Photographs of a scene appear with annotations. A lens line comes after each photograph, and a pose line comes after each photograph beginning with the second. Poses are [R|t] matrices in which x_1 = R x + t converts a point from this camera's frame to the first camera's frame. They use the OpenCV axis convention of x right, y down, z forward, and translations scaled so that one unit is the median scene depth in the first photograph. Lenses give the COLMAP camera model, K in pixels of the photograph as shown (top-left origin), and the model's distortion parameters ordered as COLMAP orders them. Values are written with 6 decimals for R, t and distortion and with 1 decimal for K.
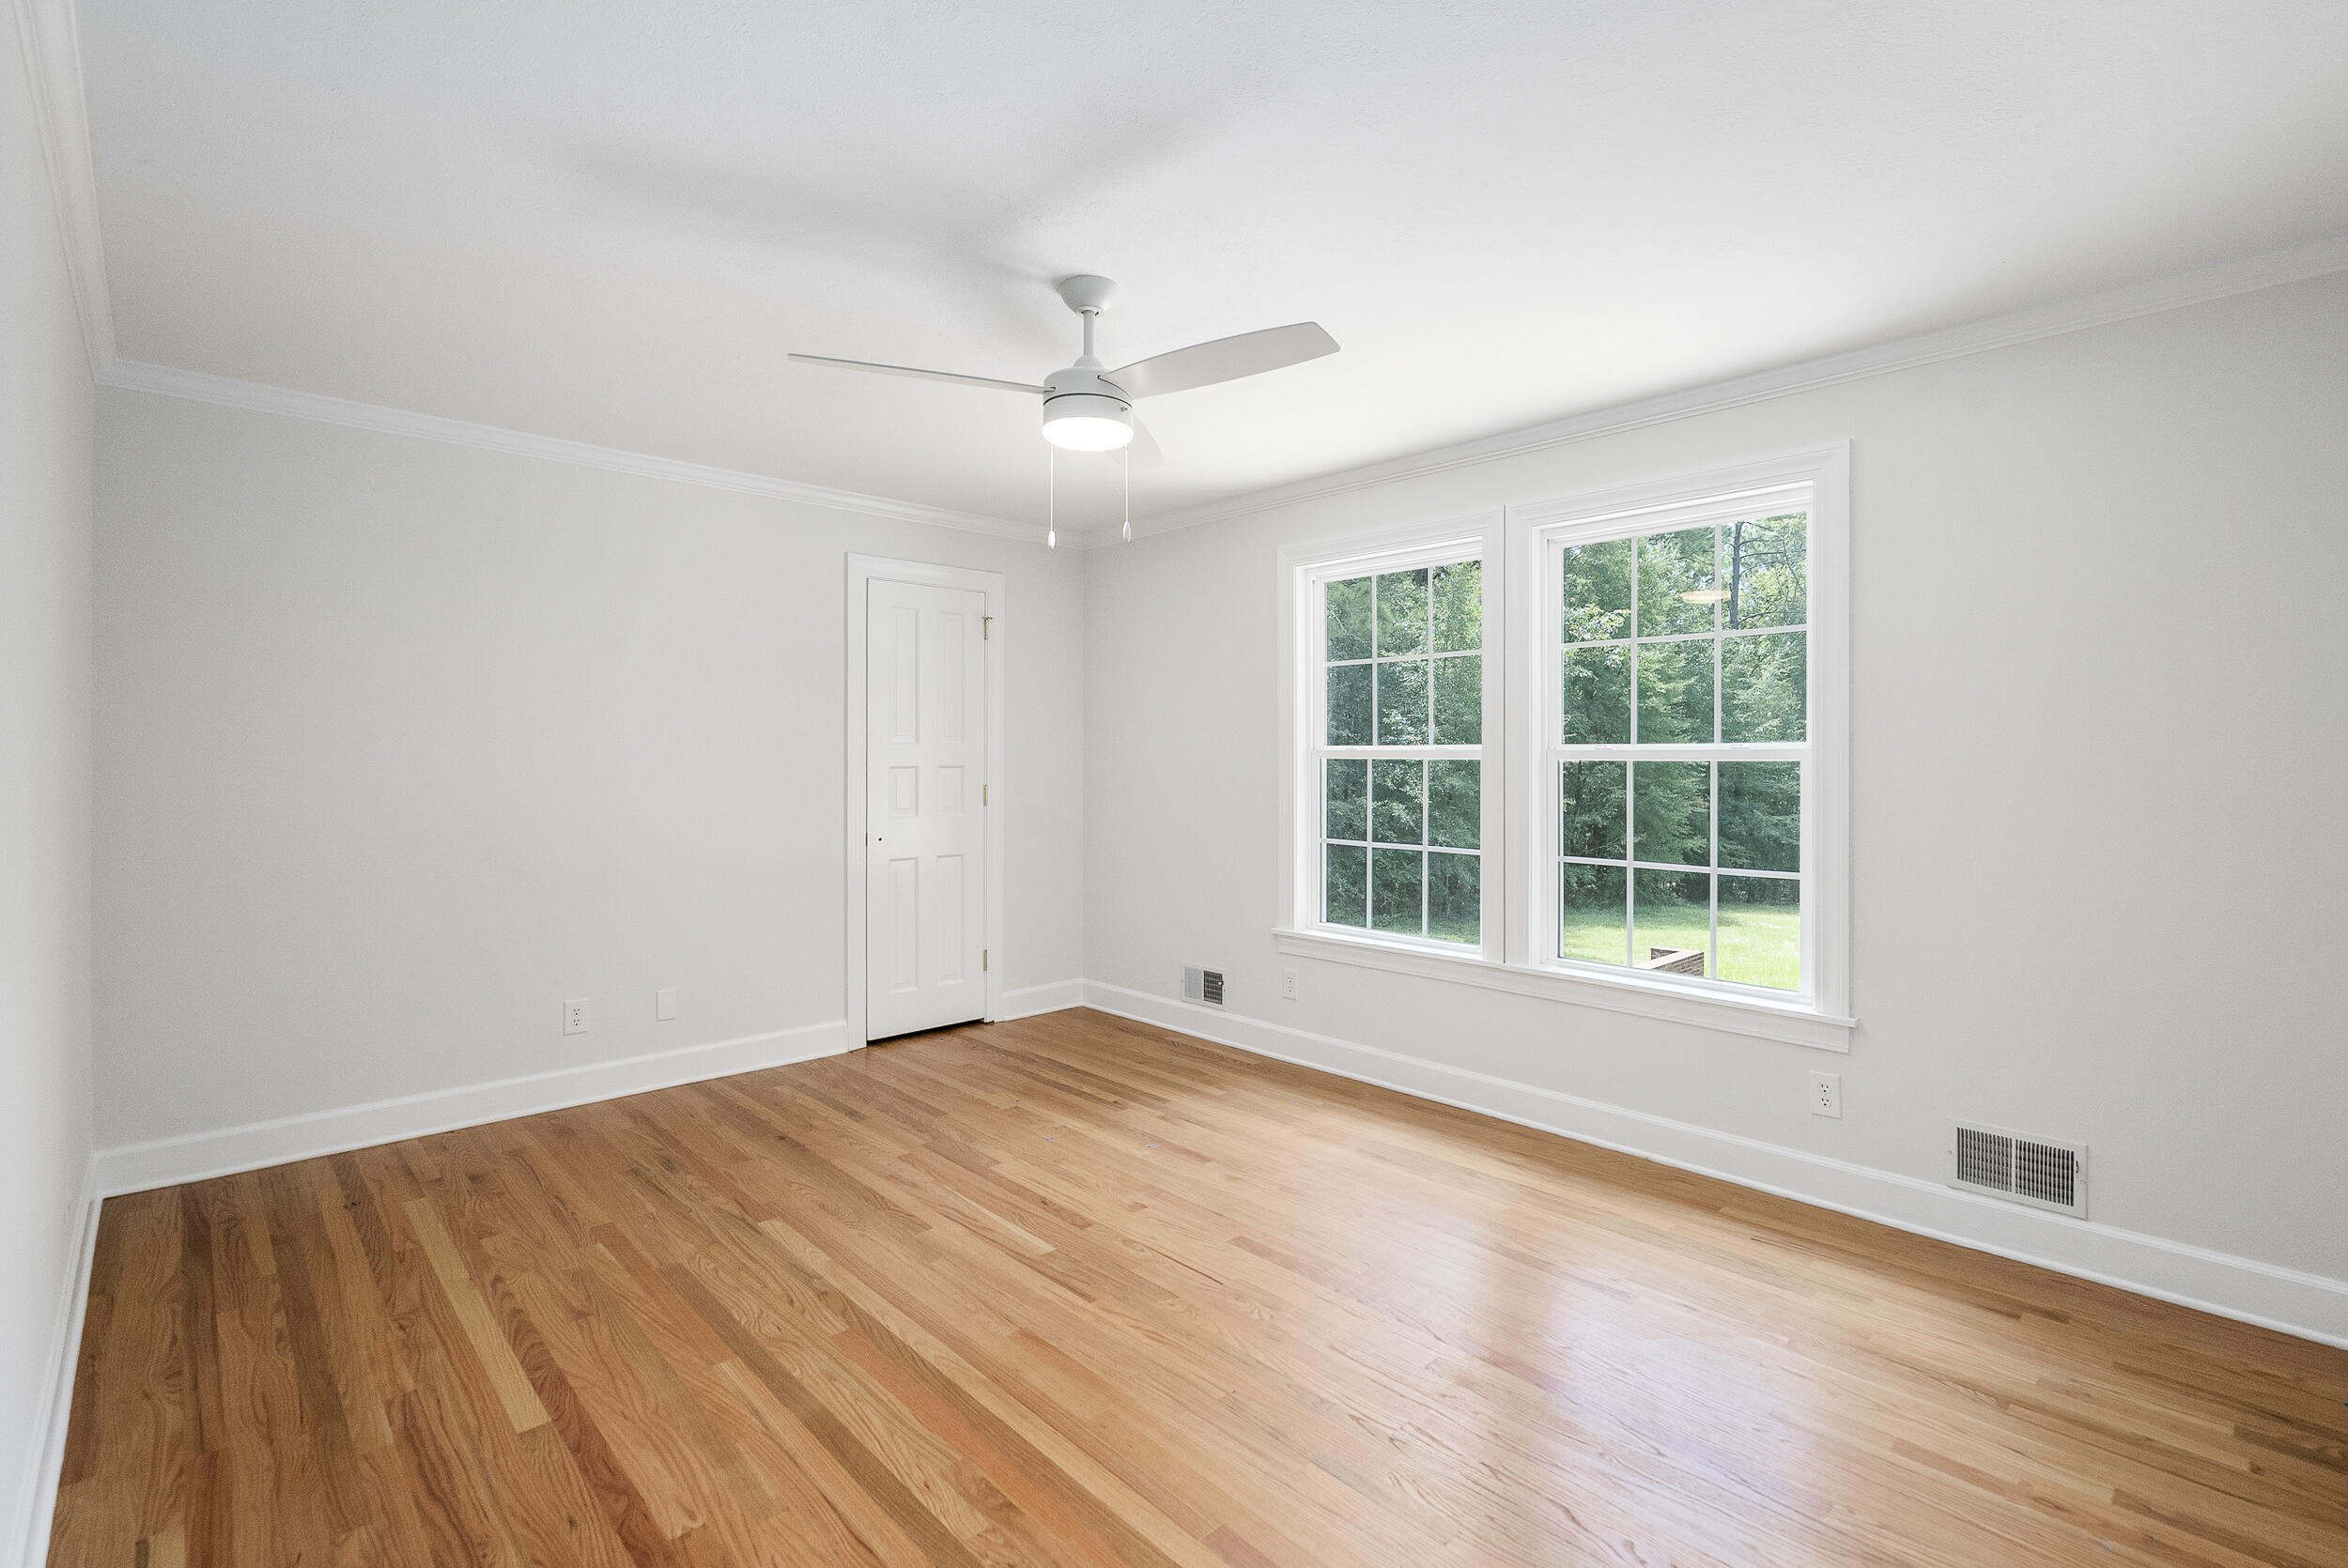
lens RADIAL K [[1061.7, 0, 1192.2], [0, 1061.7, 773.3], [0, 0, 1]] dist [-0.002255, 0.000258]
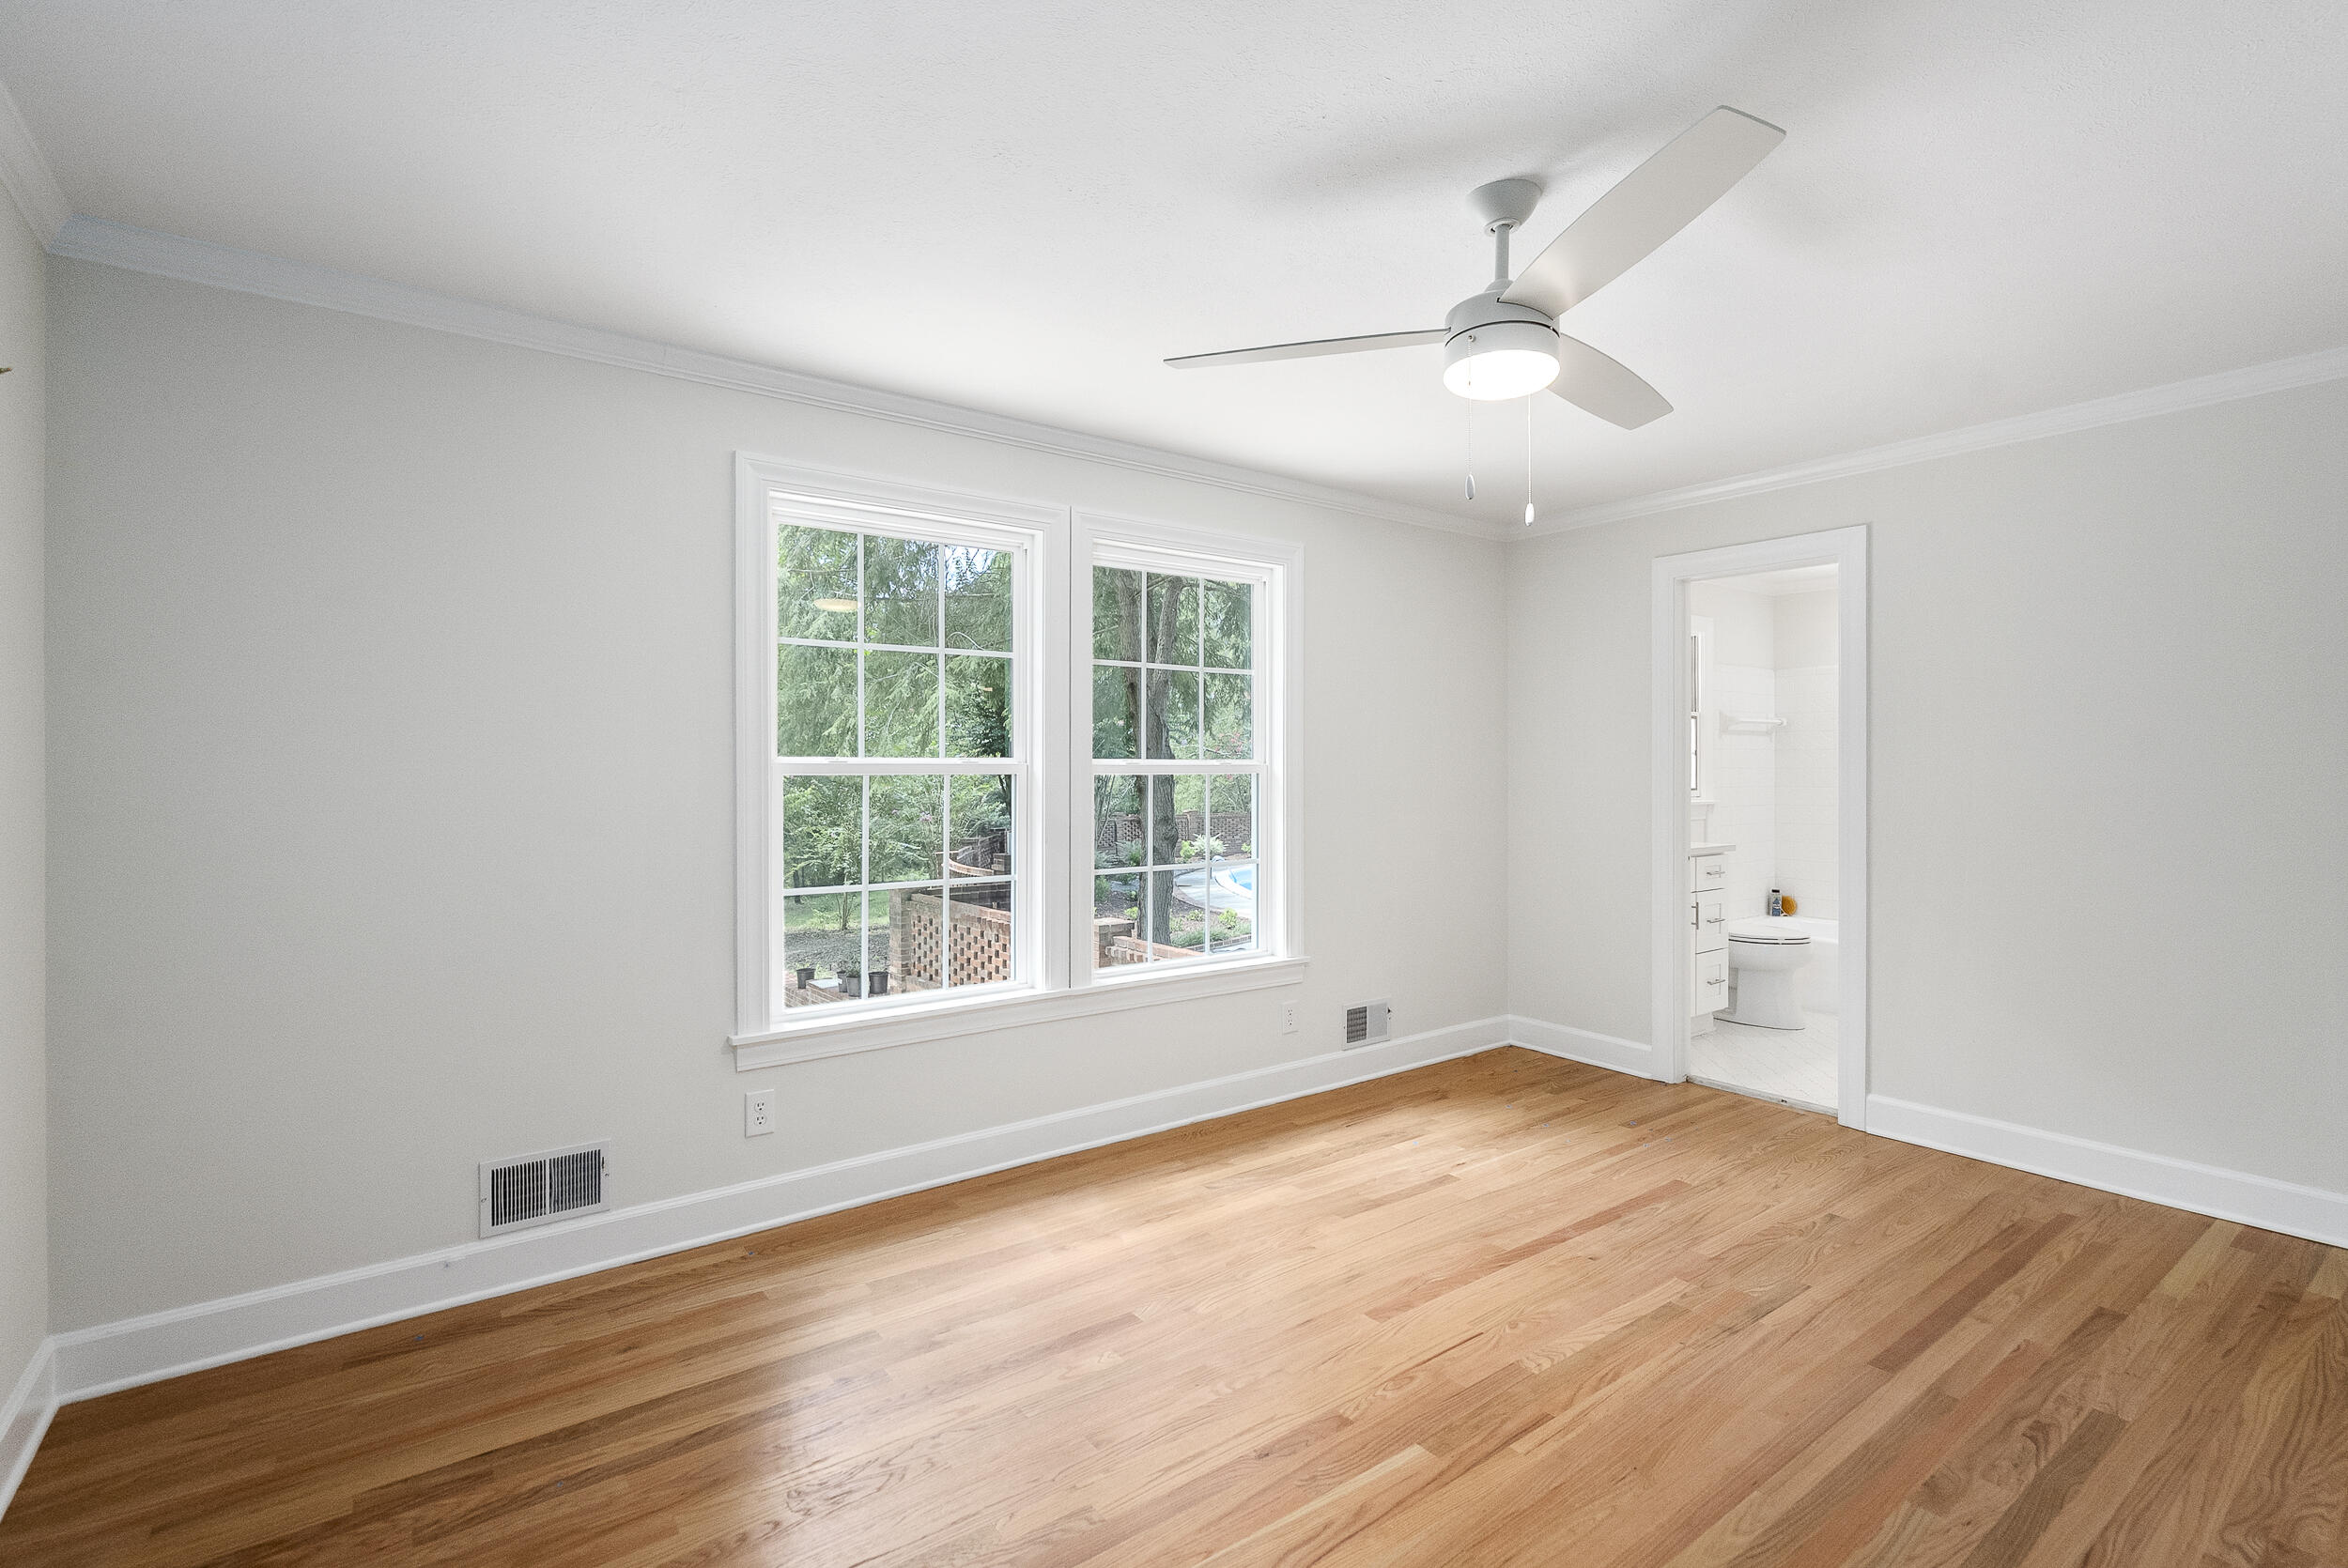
lens RADIAL K [[1061.7, 0, 1192.2], [0, 1061.7, 773.3], [0, 0, 1]] dist [-0.002255, 0.000258]
pose [[0.129438, -0.004626, 0.991577, -0.716863], [0.016581, 0.999859, 0.002500, -0.016219], [-0.991449, 0.016118, 0.129496, 0.863390]]
